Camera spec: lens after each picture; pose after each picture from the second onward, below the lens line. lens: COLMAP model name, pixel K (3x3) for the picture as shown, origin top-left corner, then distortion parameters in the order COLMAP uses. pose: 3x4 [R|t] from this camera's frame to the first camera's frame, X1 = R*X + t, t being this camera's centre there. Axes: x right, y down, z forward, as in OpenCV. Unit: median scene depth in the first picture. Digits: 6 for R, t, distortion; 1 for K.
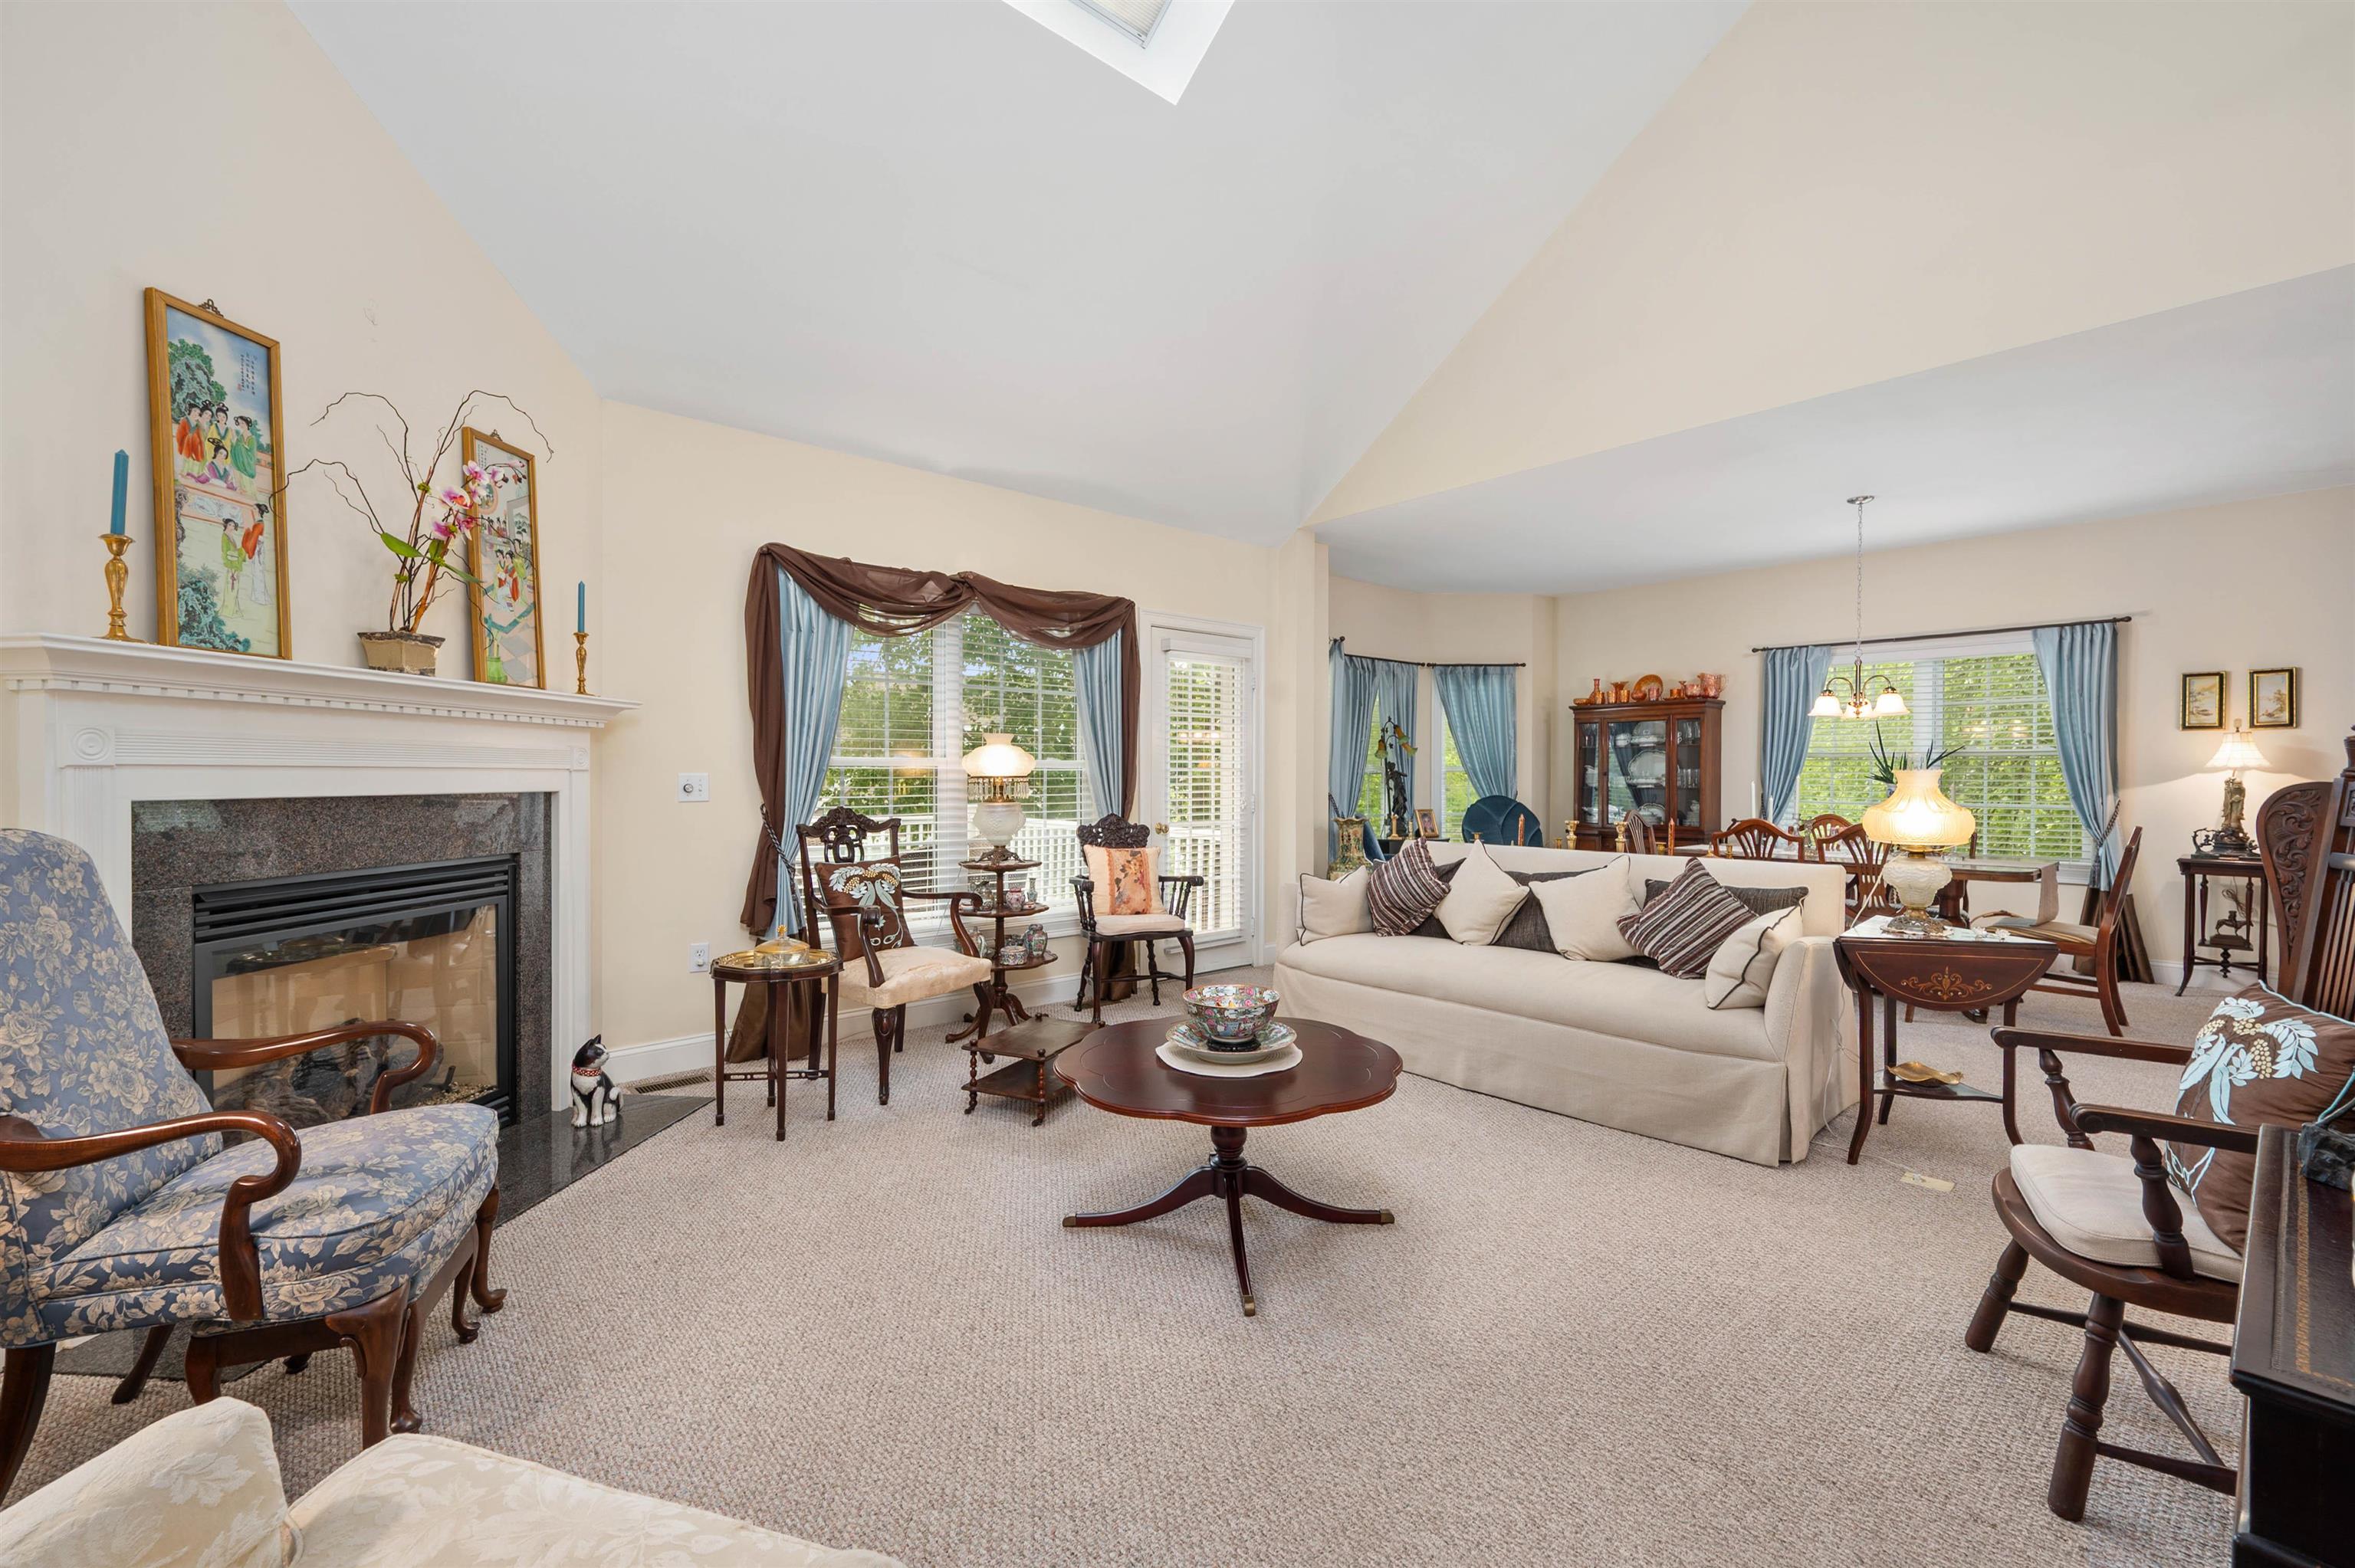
lens RADIAL K [[1024.8, 0, 1178.9], [0, 1024.8, 787.3], [0, 0, 1]] dist [0.001443, -0.000484]
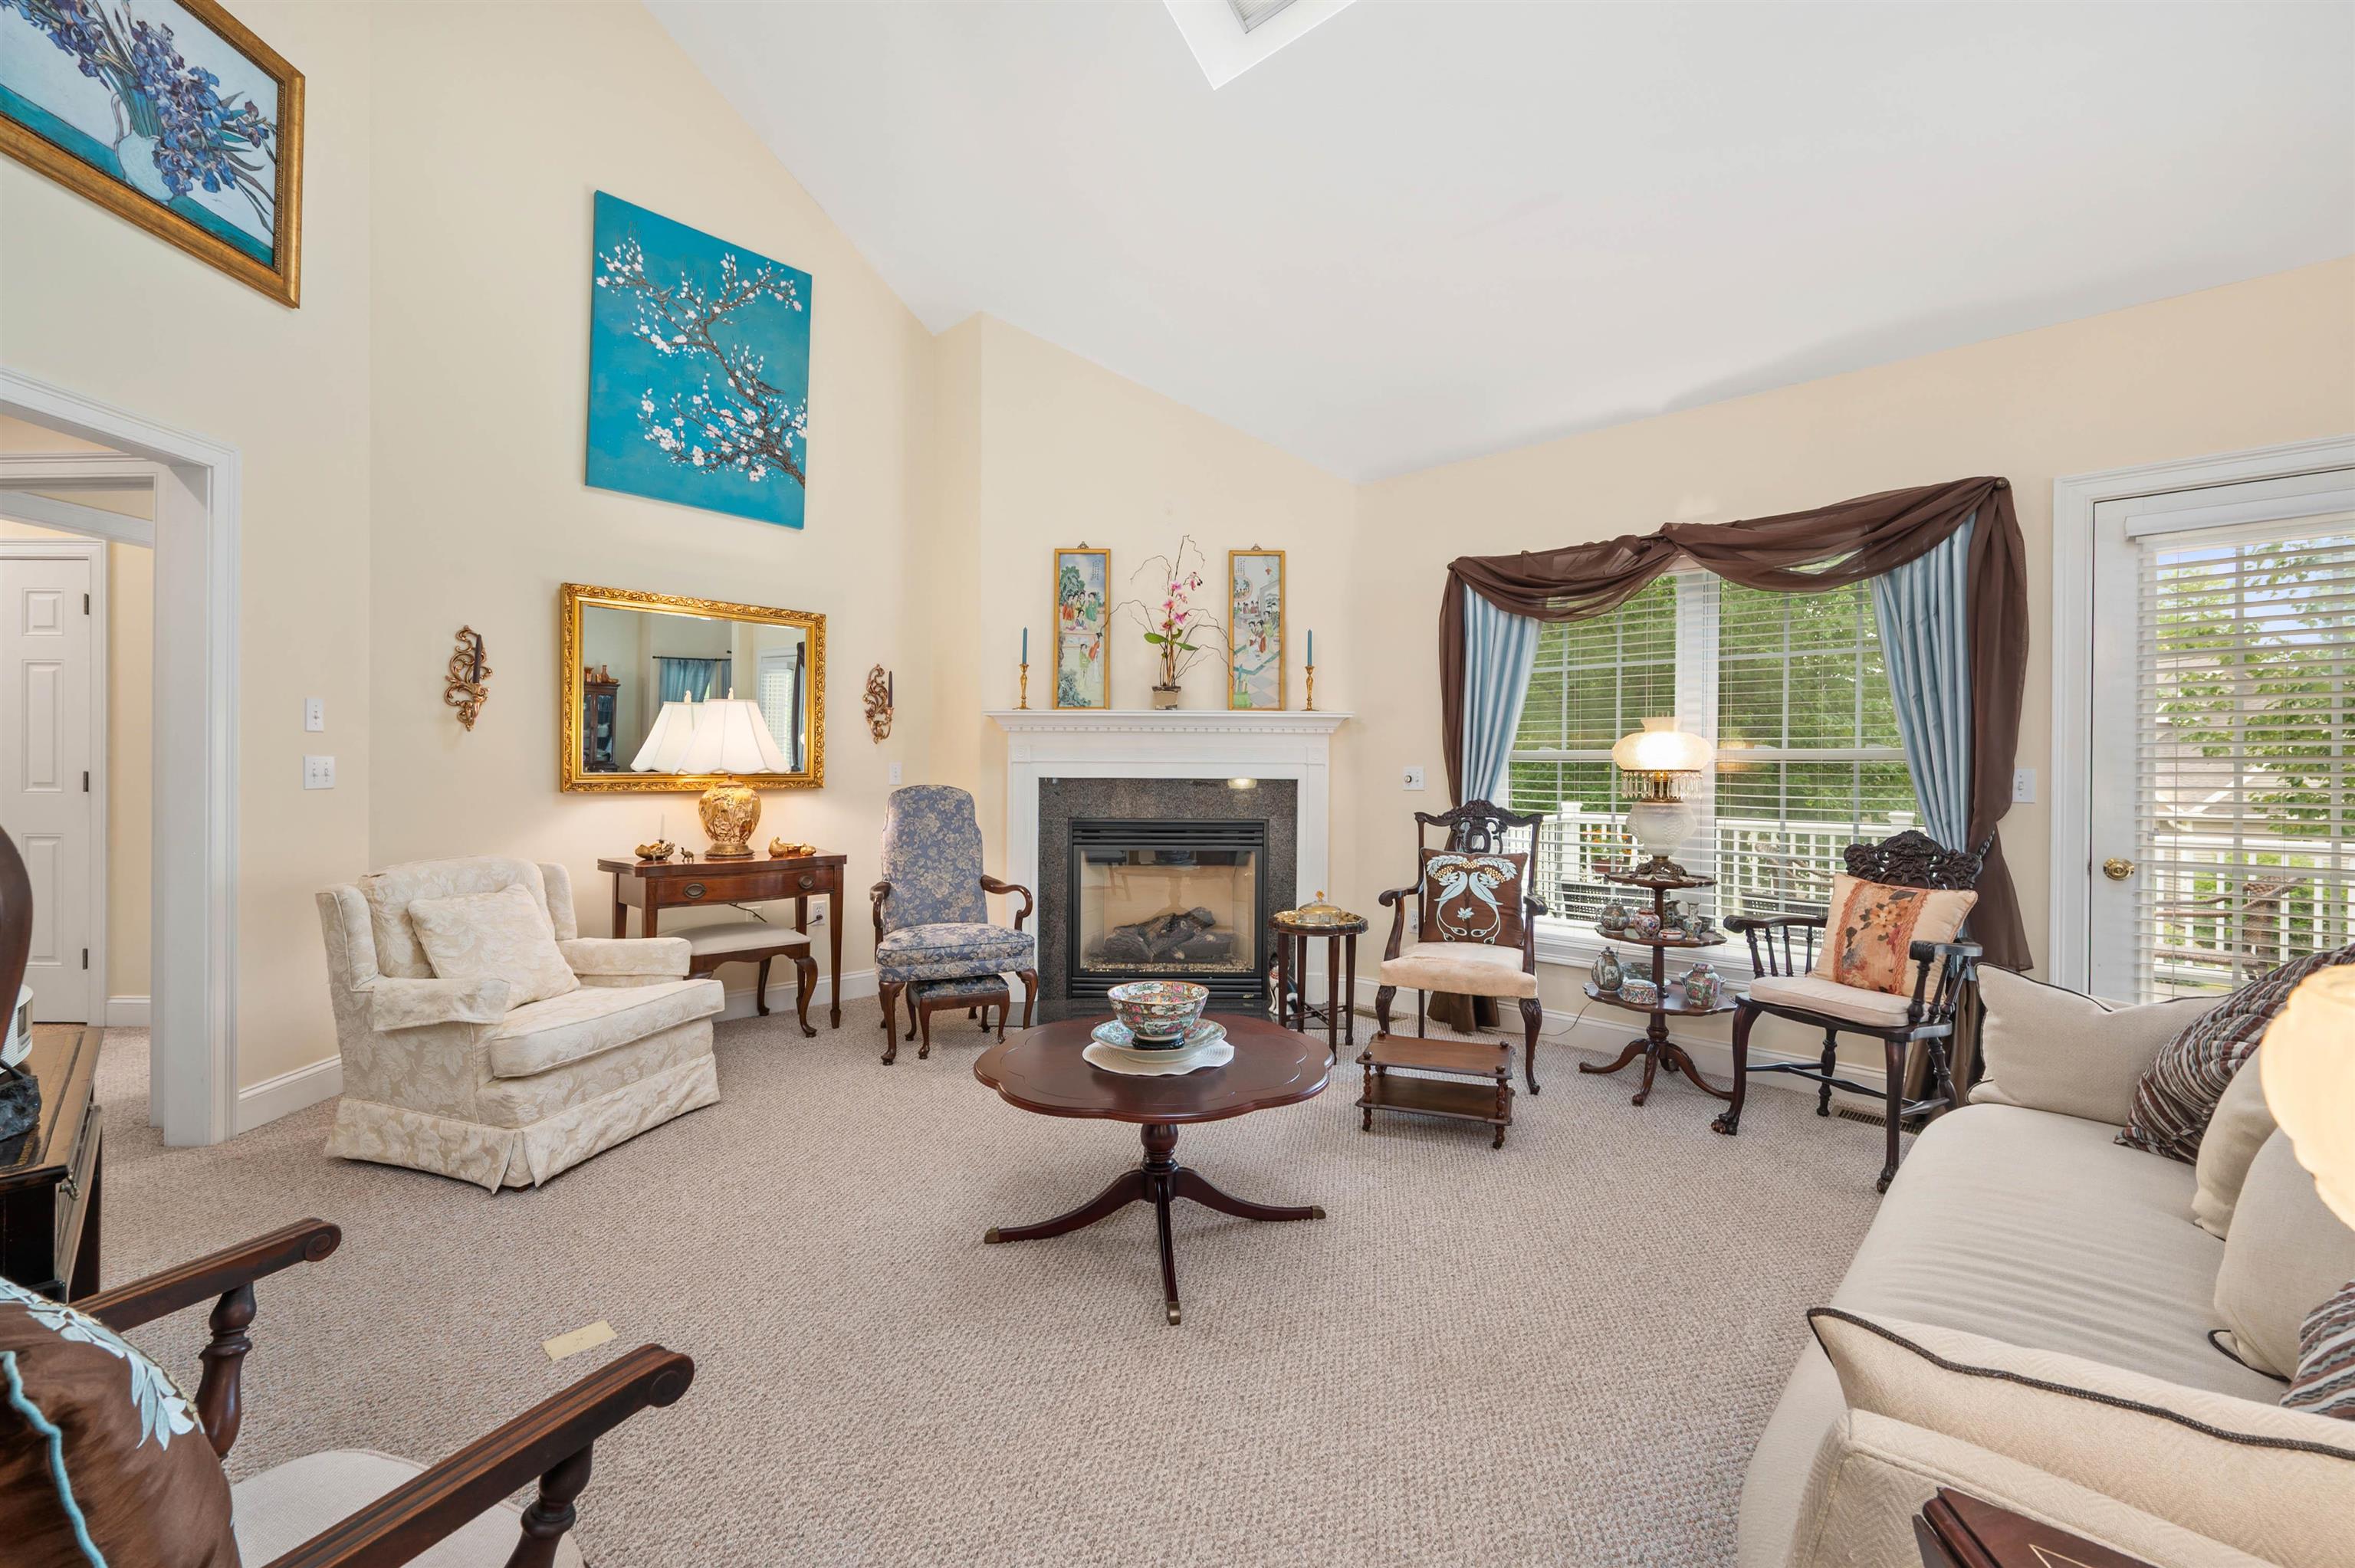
lens RADIAL K [[1024.8, 0, 1179.4], [0, 1024.8, 770.2], [0, 0, 1]] dist [0.001443, -0.000484]
pose [[0.041765, -0.002134, -0.999125, 0.841690], [-0.019019, 0.999815, -0.002930, -0.001499], [0.998946, 0.019124, 0.041717, 0.802004]]
